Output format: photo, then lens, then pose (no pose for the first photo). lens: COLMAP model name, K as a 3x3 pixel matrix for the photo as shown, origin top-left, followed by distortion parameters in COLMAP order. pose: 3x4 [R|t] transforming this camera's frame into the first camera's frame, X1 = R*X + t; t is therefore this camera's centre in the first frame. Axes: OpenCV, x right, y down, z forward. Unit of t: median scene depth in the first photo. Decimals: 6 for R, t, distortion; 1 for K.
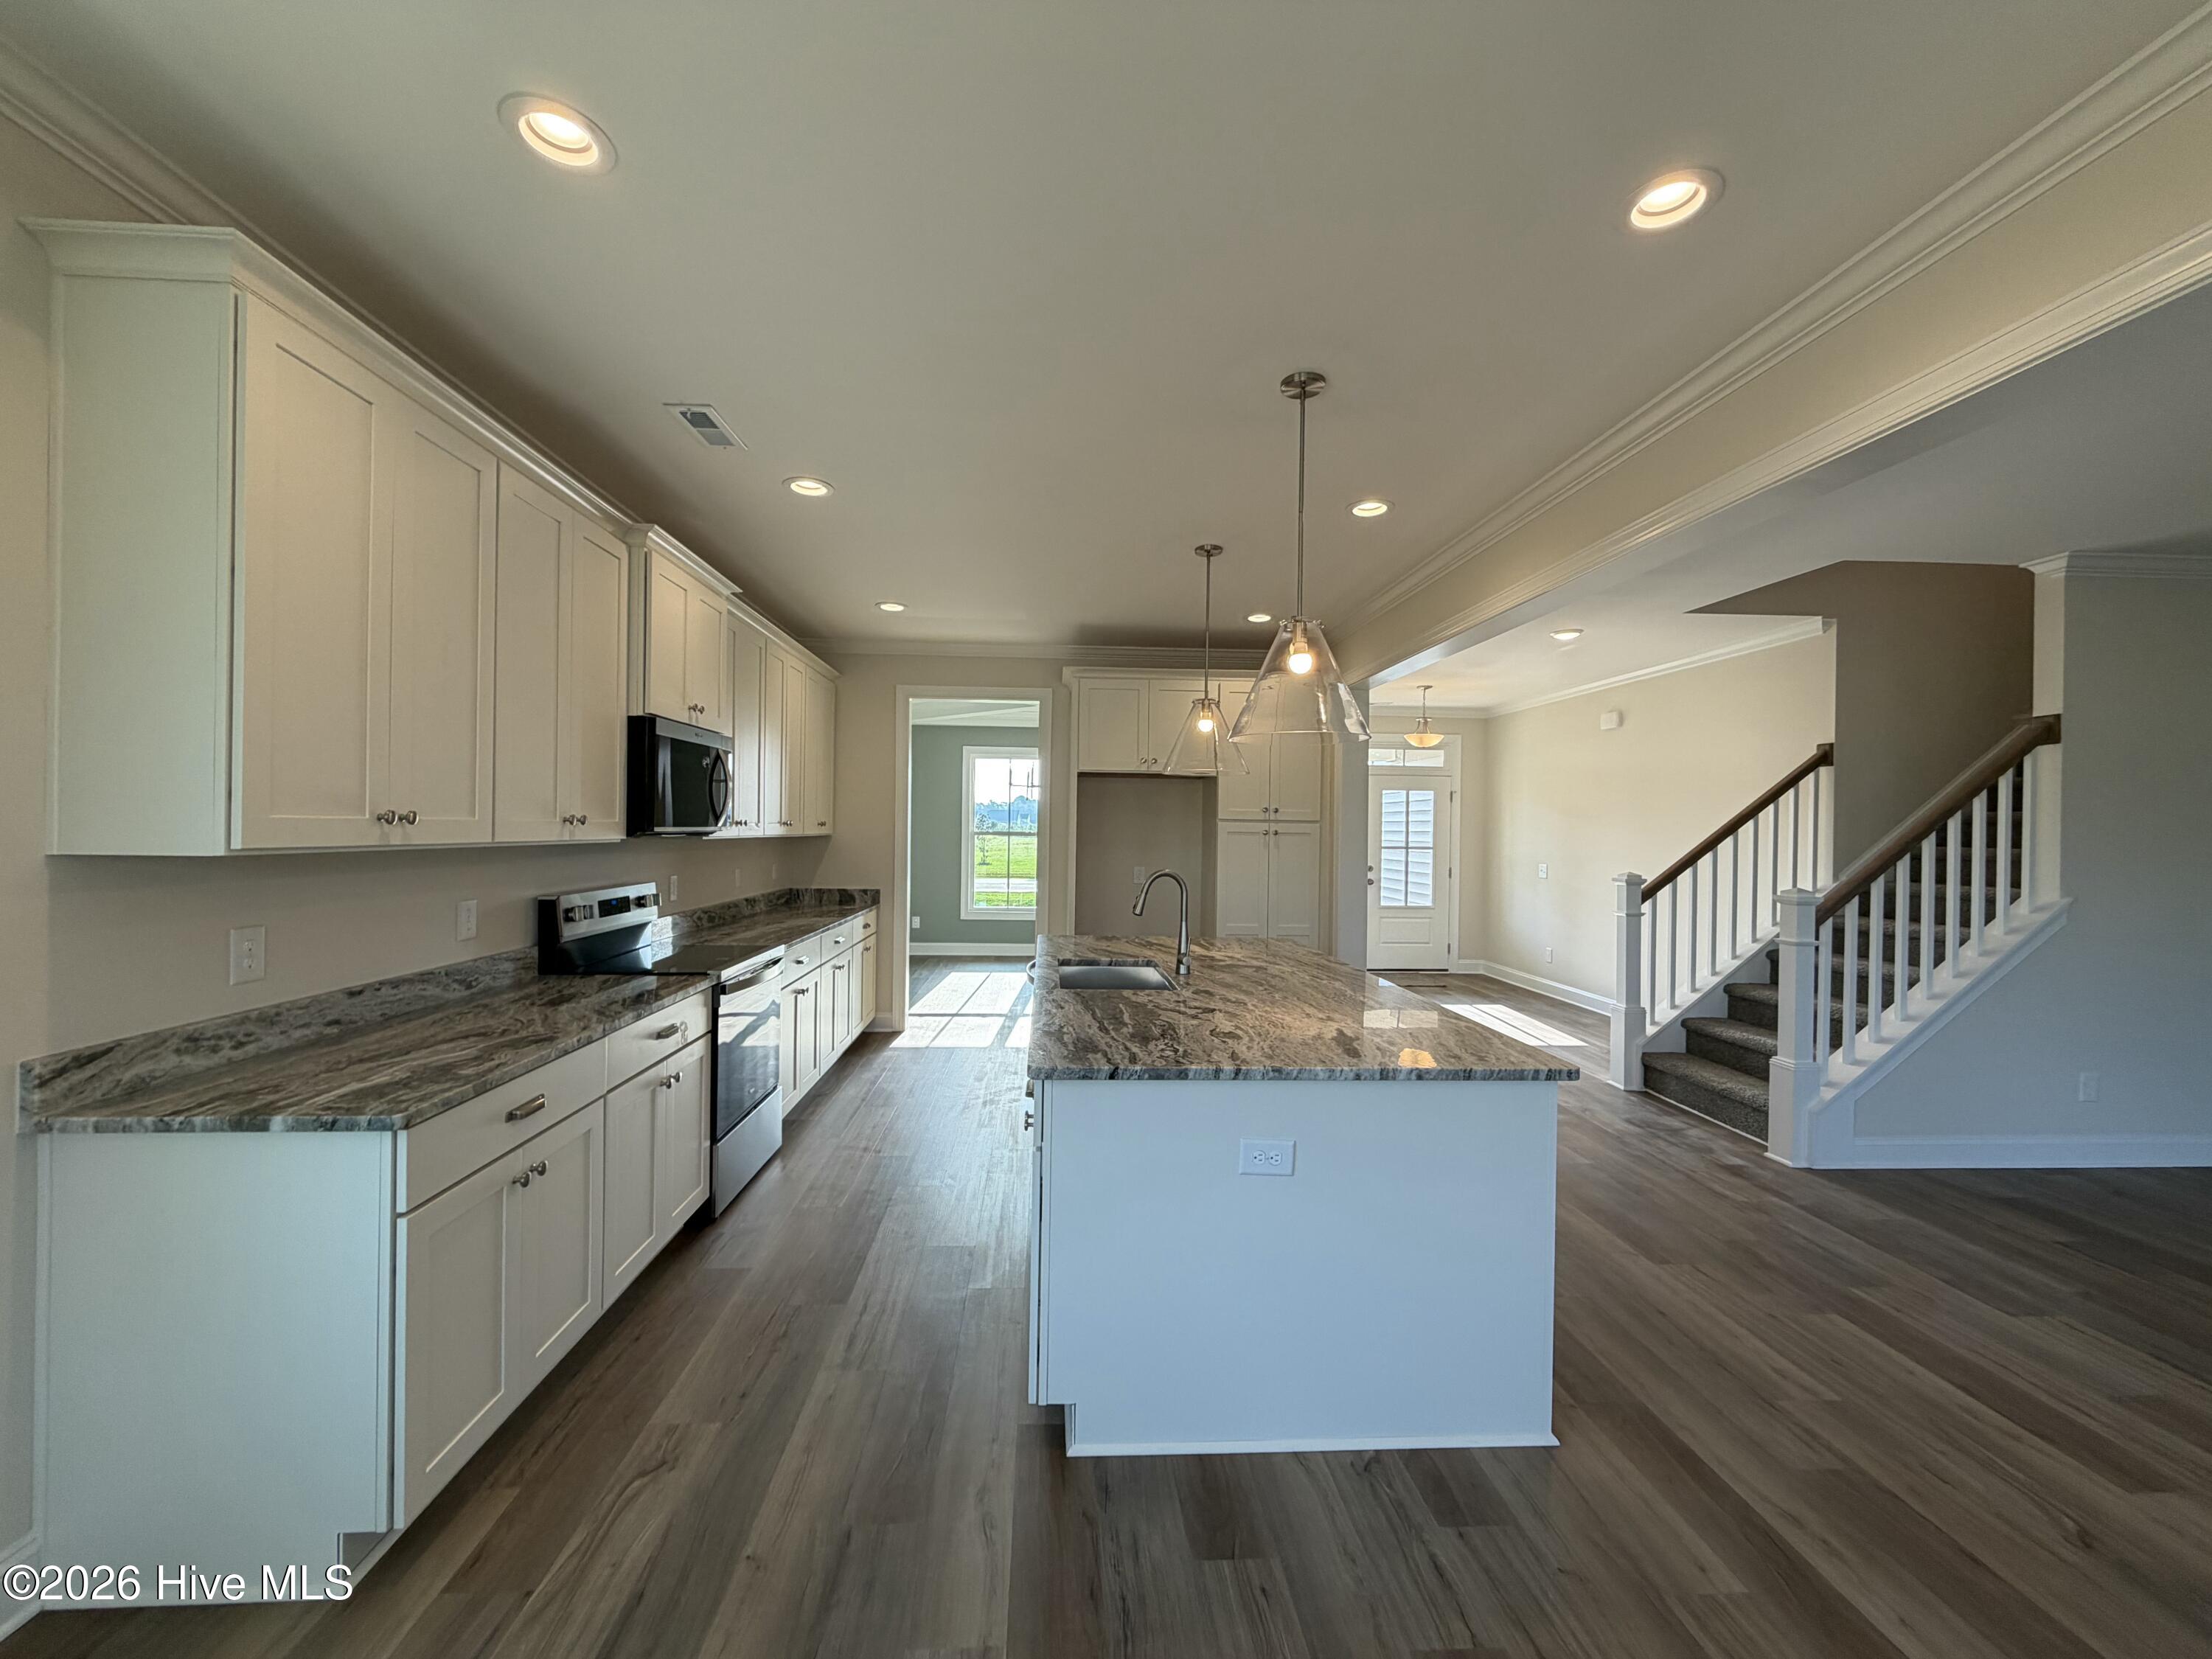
lens RADIAL K [[883.3, 0, 1099.6], [0, 883.3, 830.8], [0, 0, 1]] dist [0.000094, -0.000183]
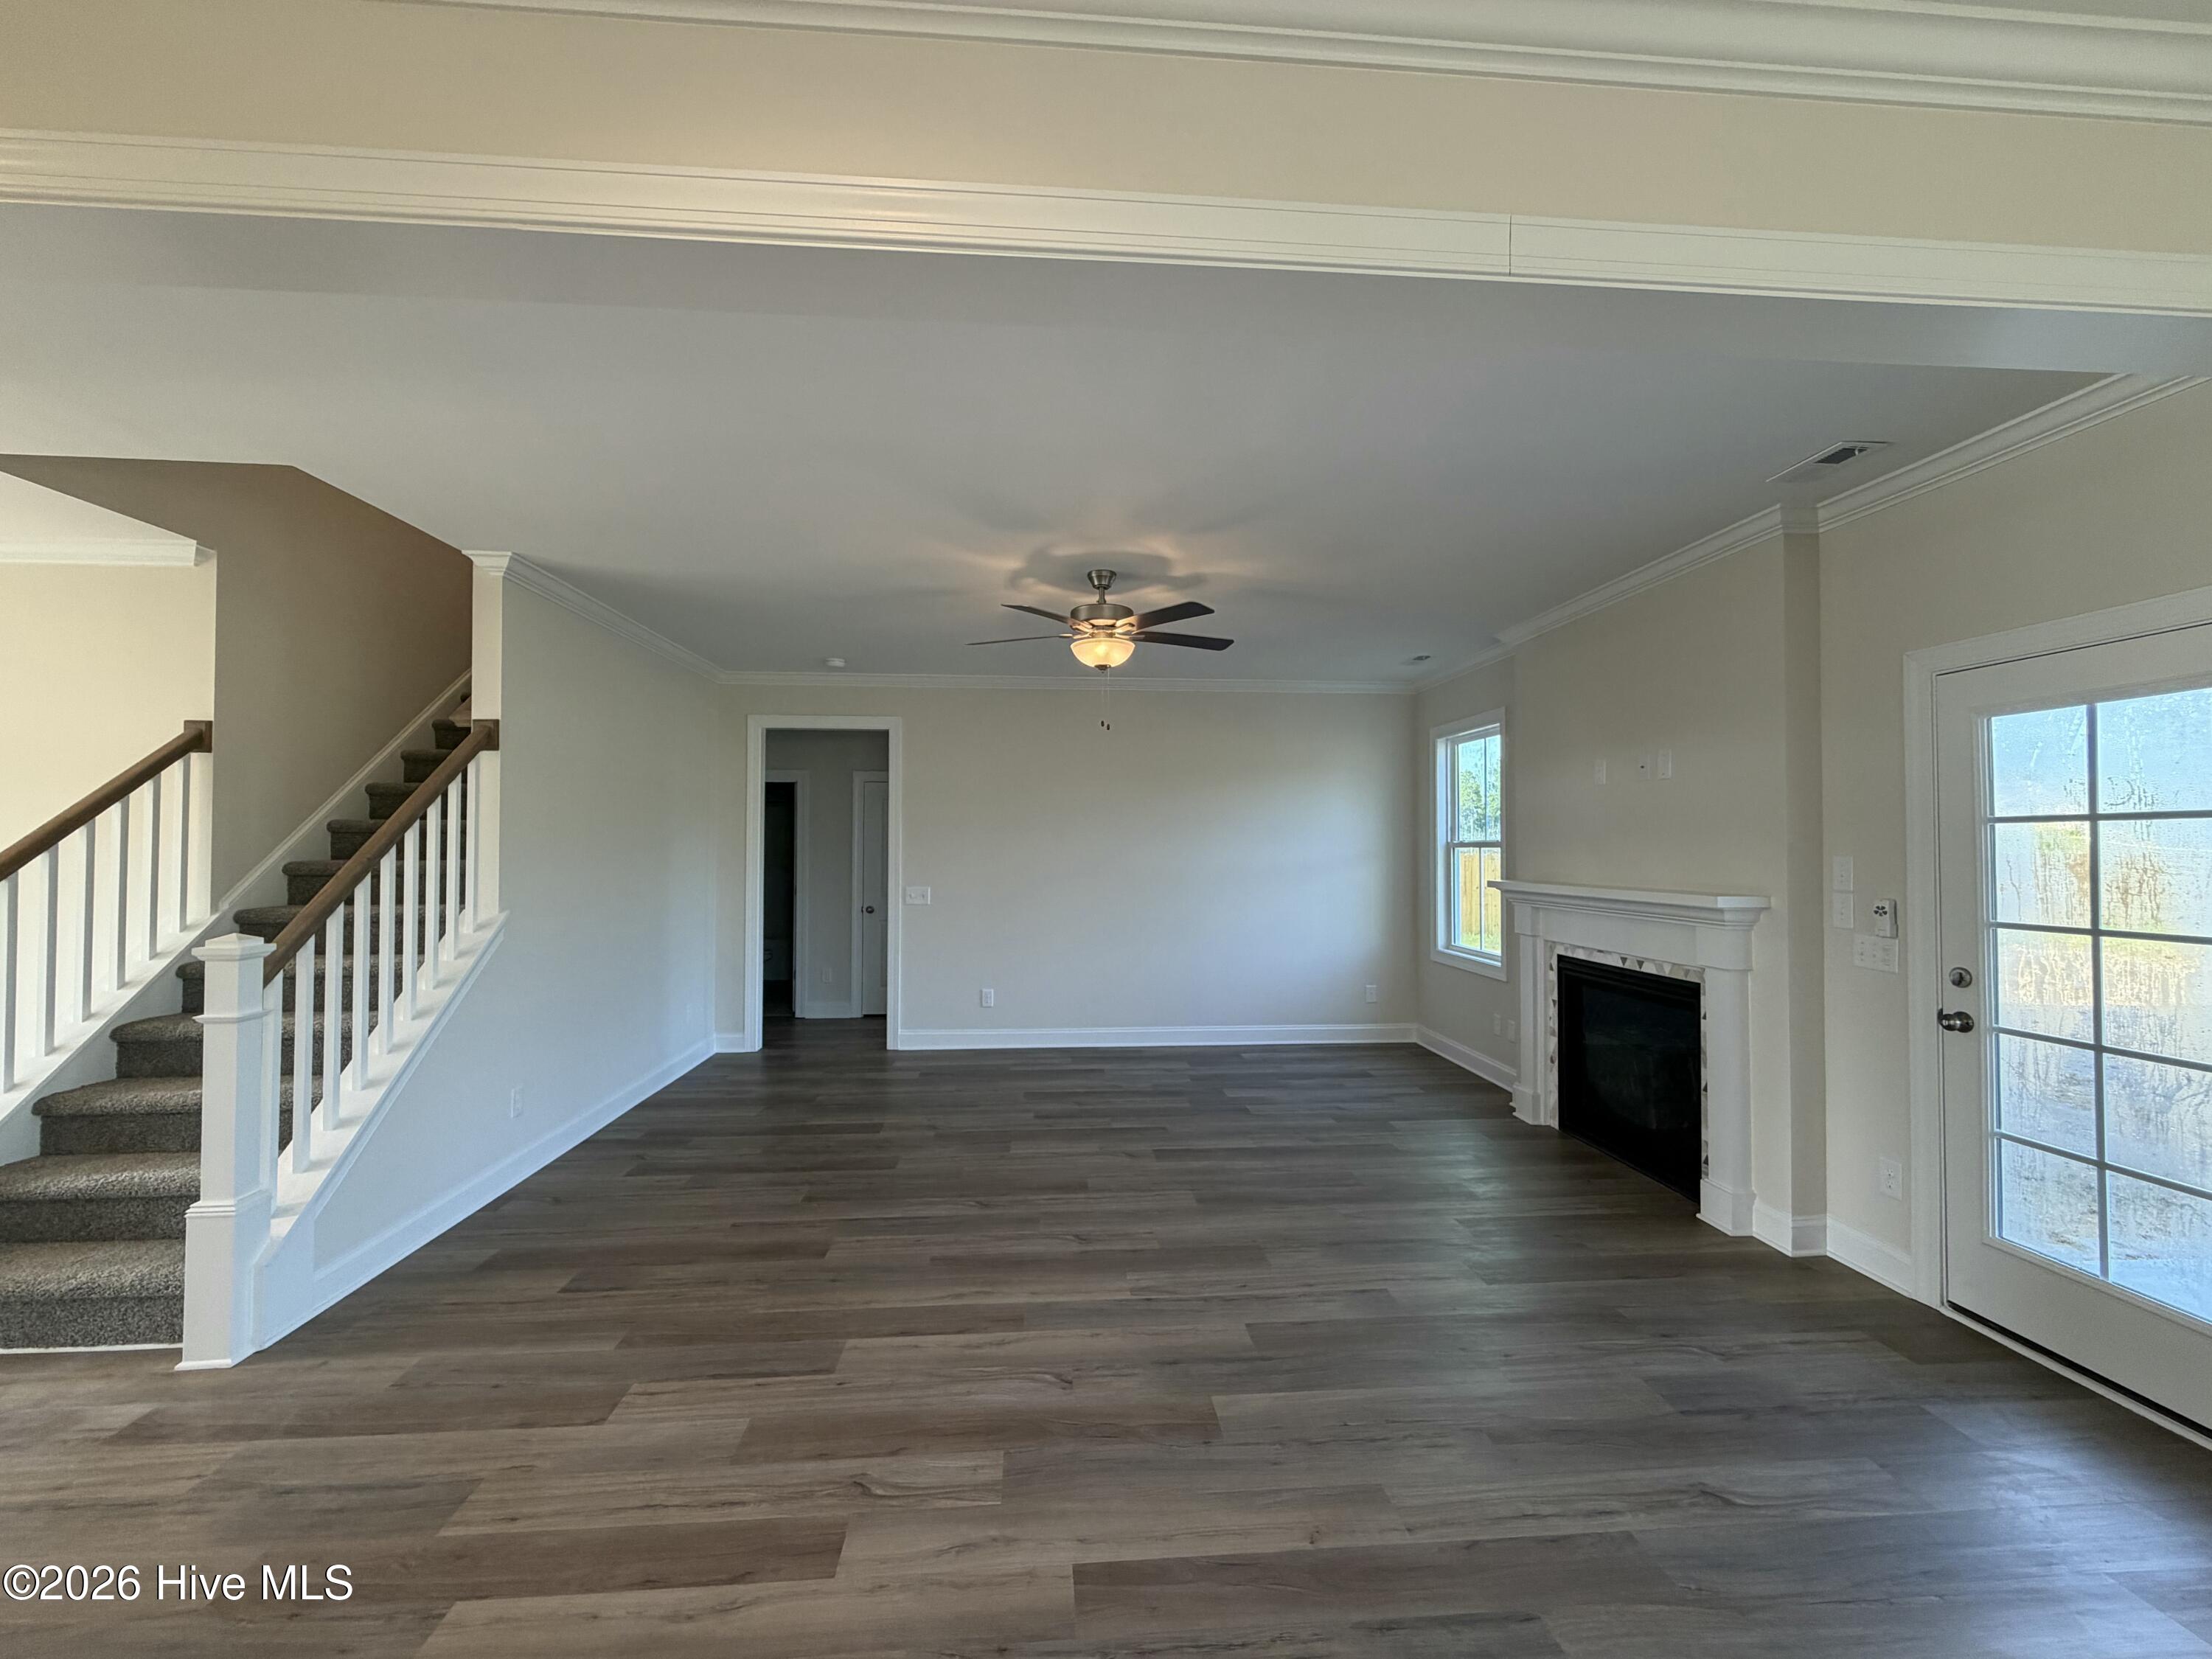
lens RADIAL K [[883.3, 0, 1099.6], [0, 883.3, 830.8], [0, 0, 1]] dist [0.000094, -0.000183]
pose [[-0.016531, 0.002048, 0.999861, 0.155331], [0.000588, 0.999998, -0.002038, -0.012668], [-0.999863, 0.000554, -0.016532, 0.464789]]
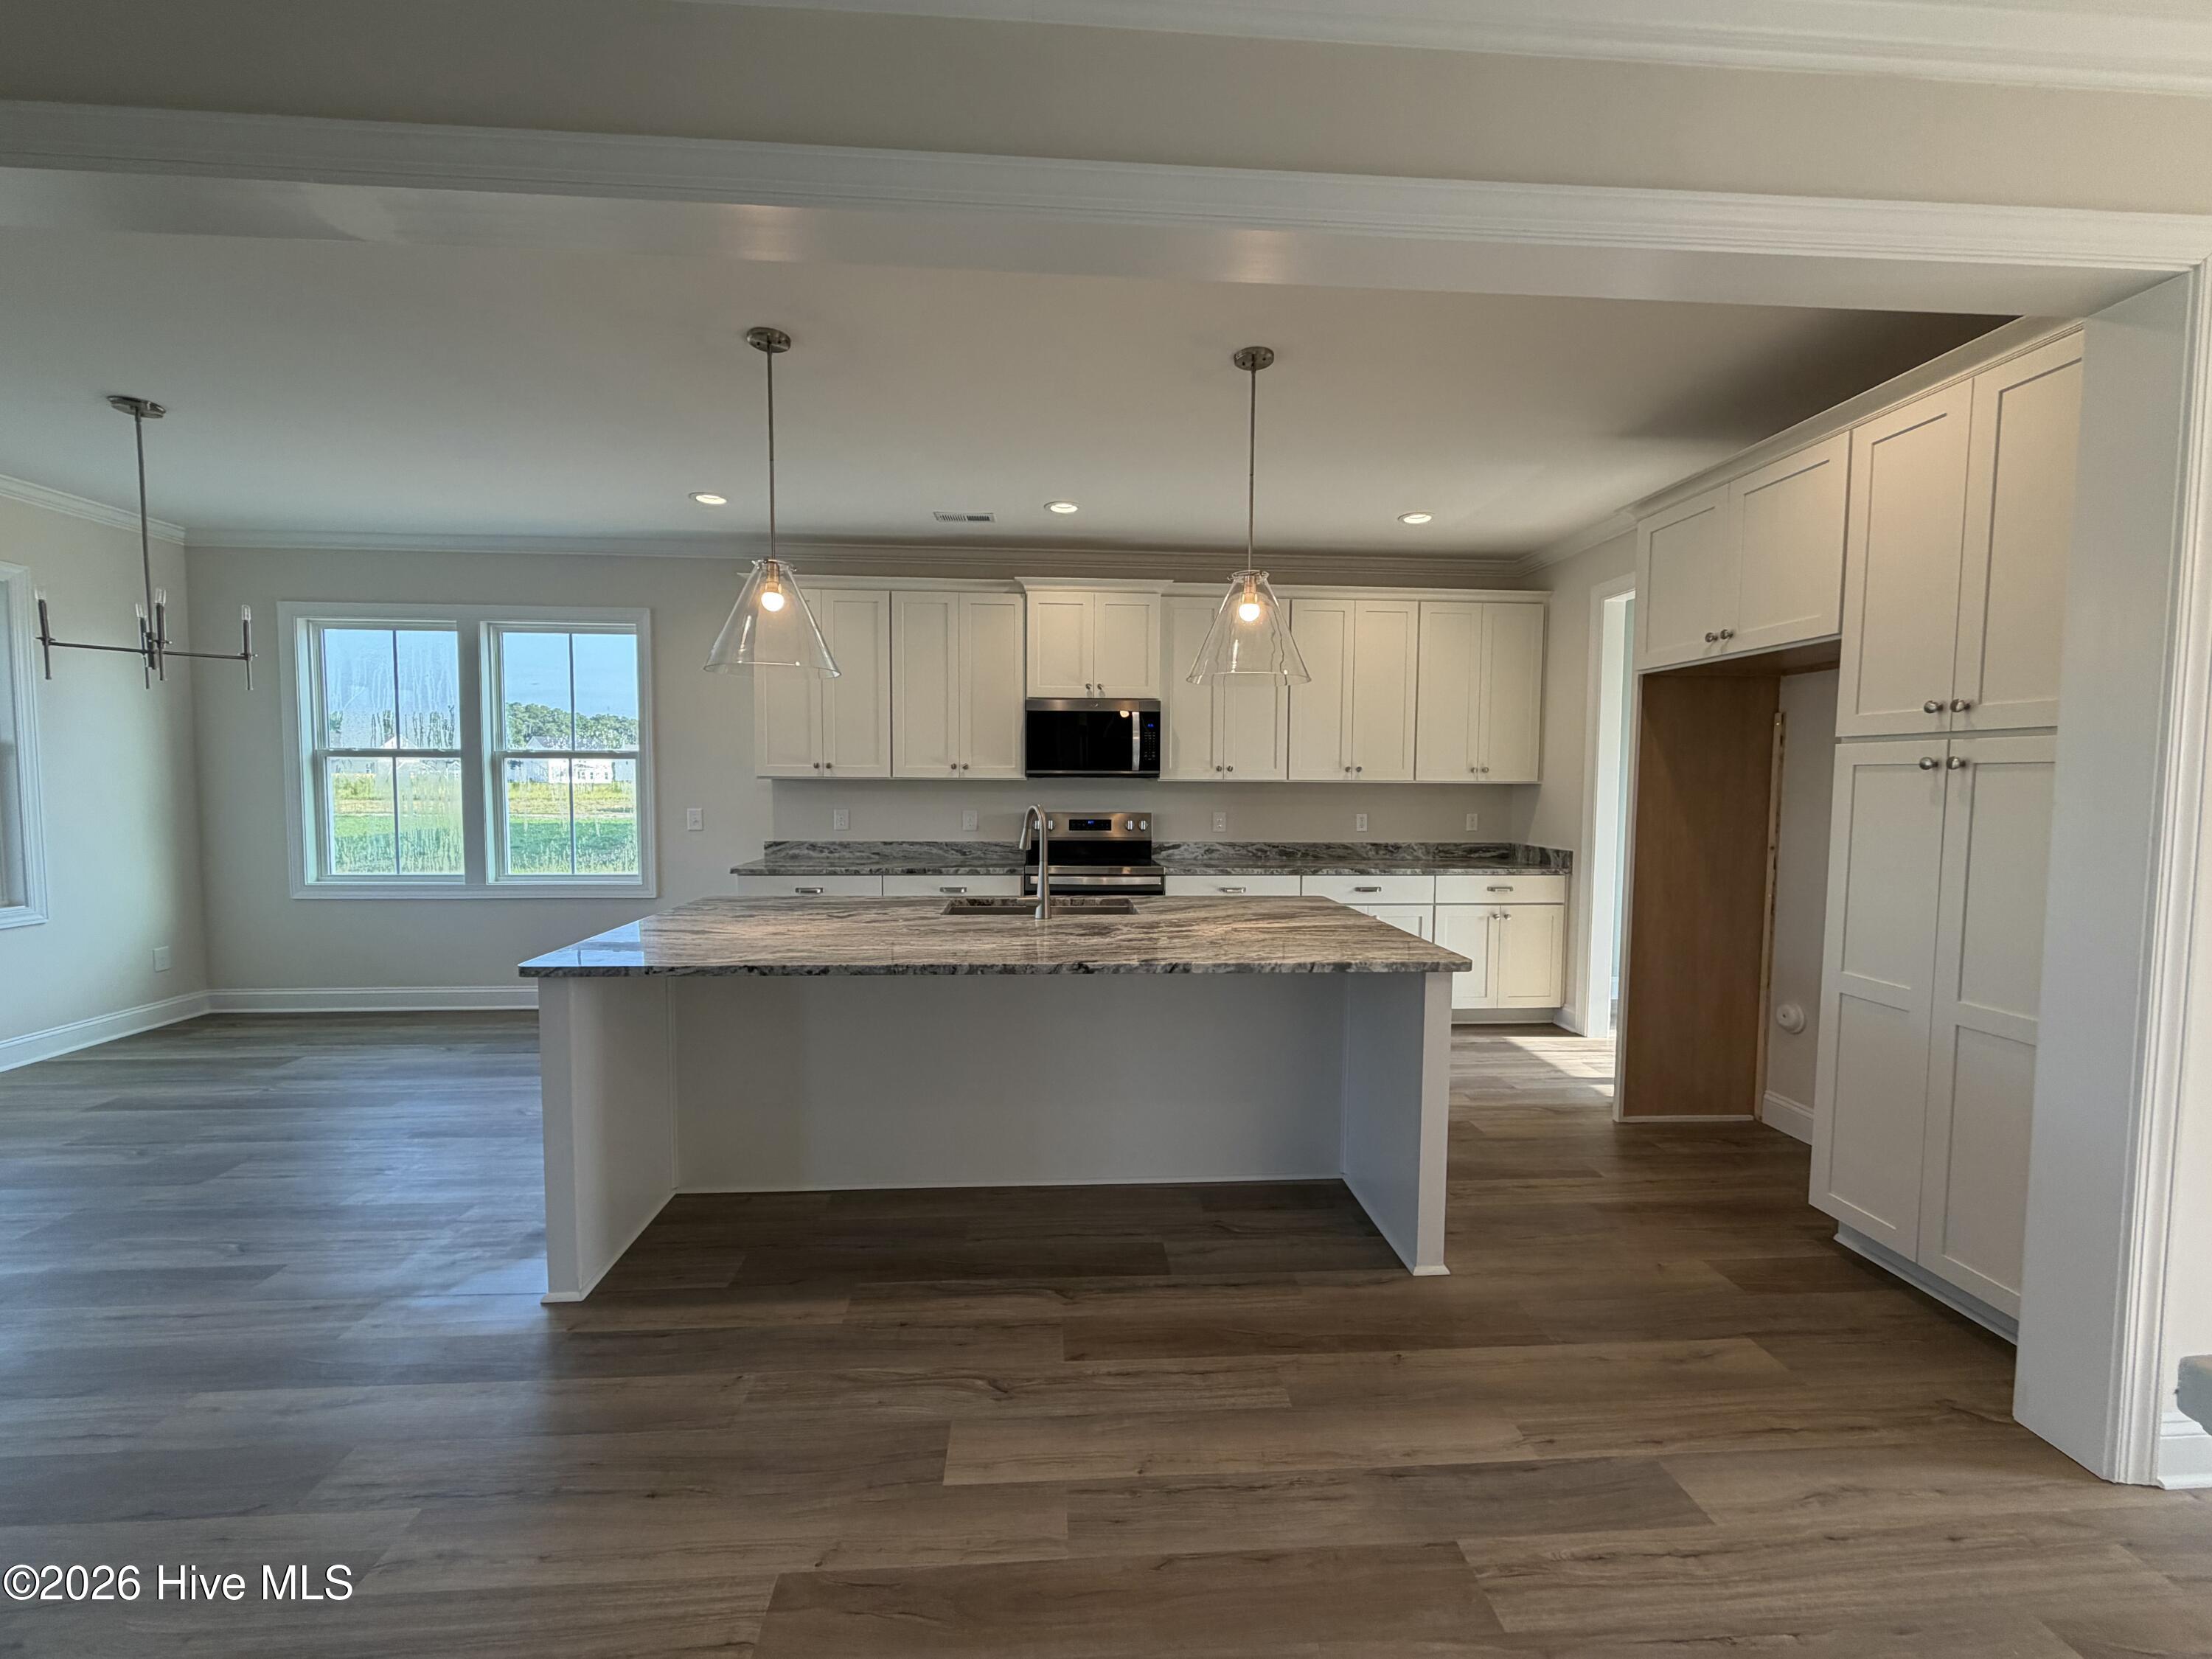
lens RADIAL K [[883.3, 0, 1099.6], [0, 883.3, 830.8], [0, 0, 1]] dist [0.000094, -0.000183]
pose [[0.008891, 0.044340, -0.998977, 1.070142], [-0.008712, 0.998982, 0.044262, 0.032460], [0.999923, 0.008309, 0.009268, 1.121527]]
